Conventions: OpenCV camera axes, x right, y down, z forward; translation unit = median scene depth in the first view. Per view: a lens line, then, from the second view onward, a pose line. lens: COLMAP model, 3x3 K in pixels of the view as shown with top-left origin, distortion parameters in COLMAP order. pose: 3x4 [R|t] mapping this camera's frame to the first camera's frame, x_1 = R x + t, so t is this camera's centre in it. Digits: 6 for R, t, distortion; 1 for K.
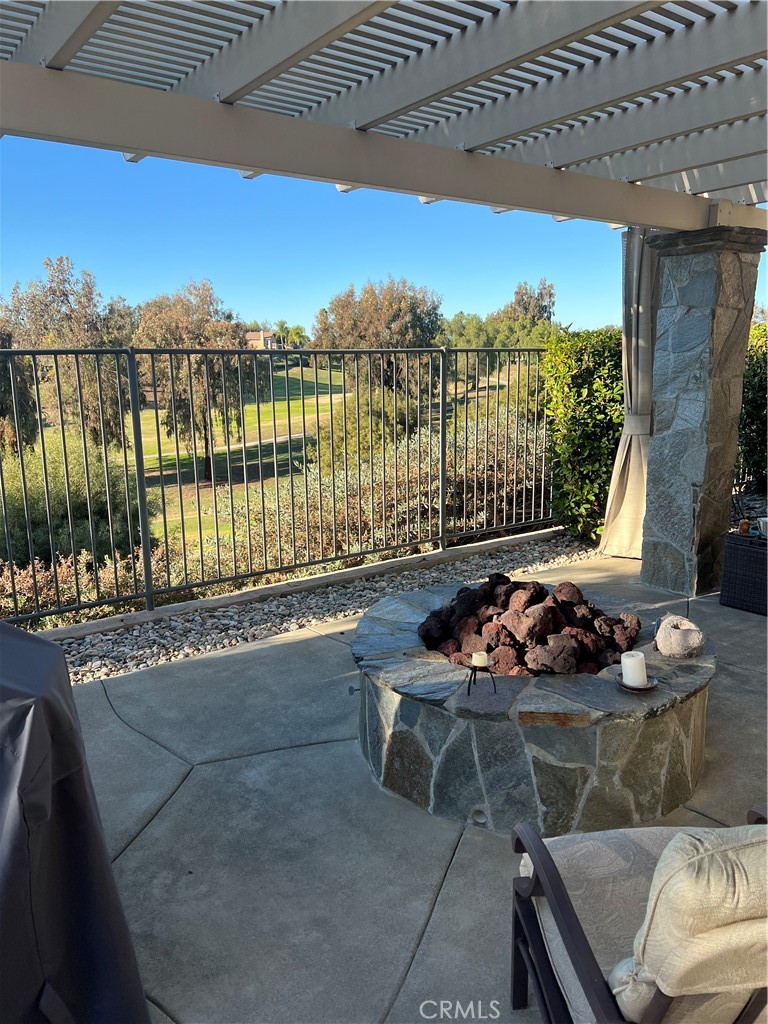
lens RADIAL K [[773.0, 0, 376.5], [0, 773.0, 505.9], [0, 0, 1]] dist [0.031599, -0.010529]
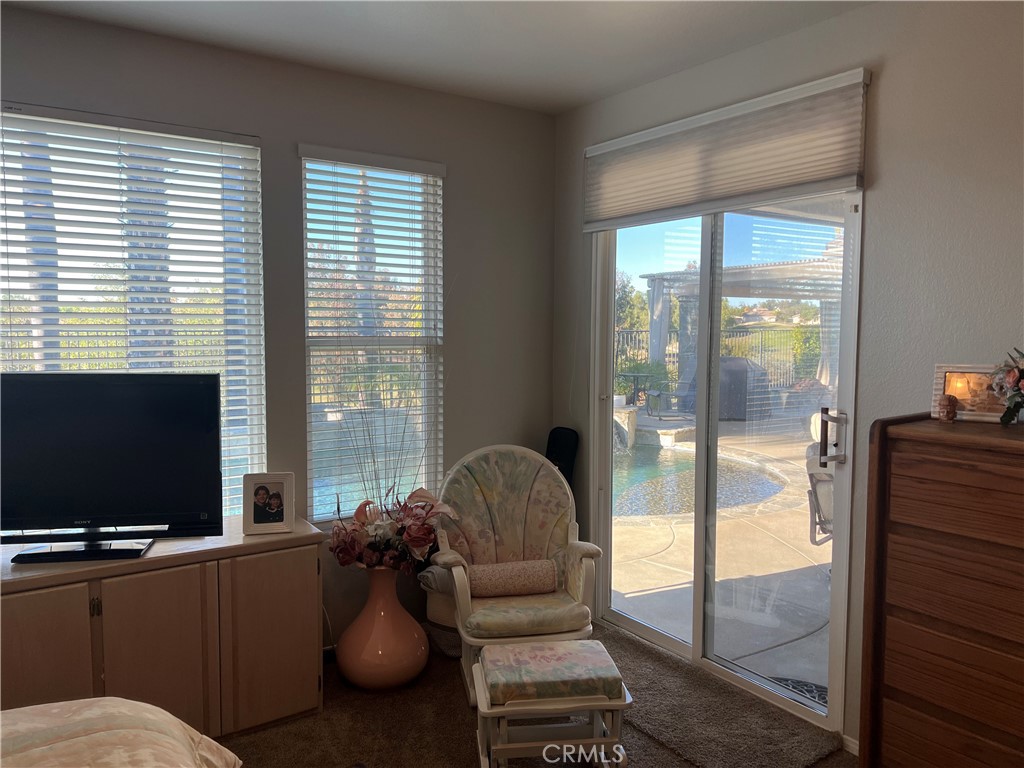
lens RADIAL K [[767.3, 0, 517.5], [0, 767.3, 394.2], [0, 0, 1]] dist [0.076561, -0.096042]
pose [[0.999498, 0.015857, -0.027419, -0.780309], [-0.018567, 0.994649, -0.101626, 0.376478], [0.025661, 0.102084, 0.994445, -2.028359]]
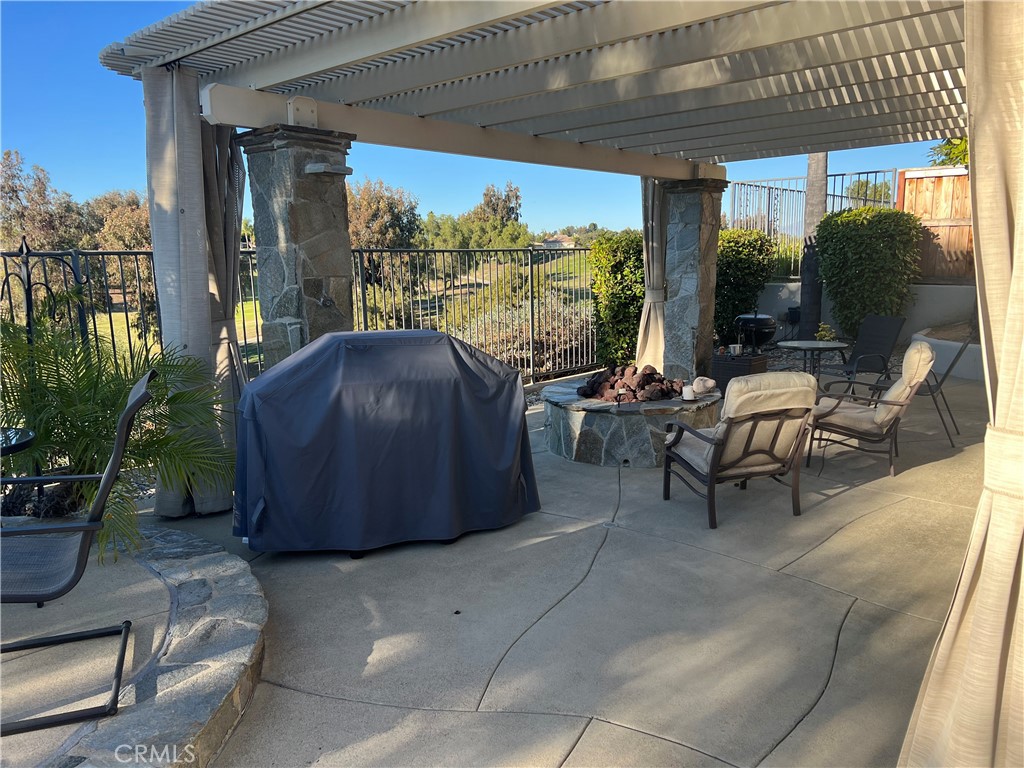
lens RADIAL K [[767.3, 0, 517.5], [0, 767.3, 394.2], [0, 0, 1]] dist [0.076561, -0.096042]
pose [[0.976250, -0.043349, 0.212265, -0.262123], [0.046094, 0.998905, -0.007998, 0.089663], [-0.211686, 0.017592, 0.977179, -0.447444]]
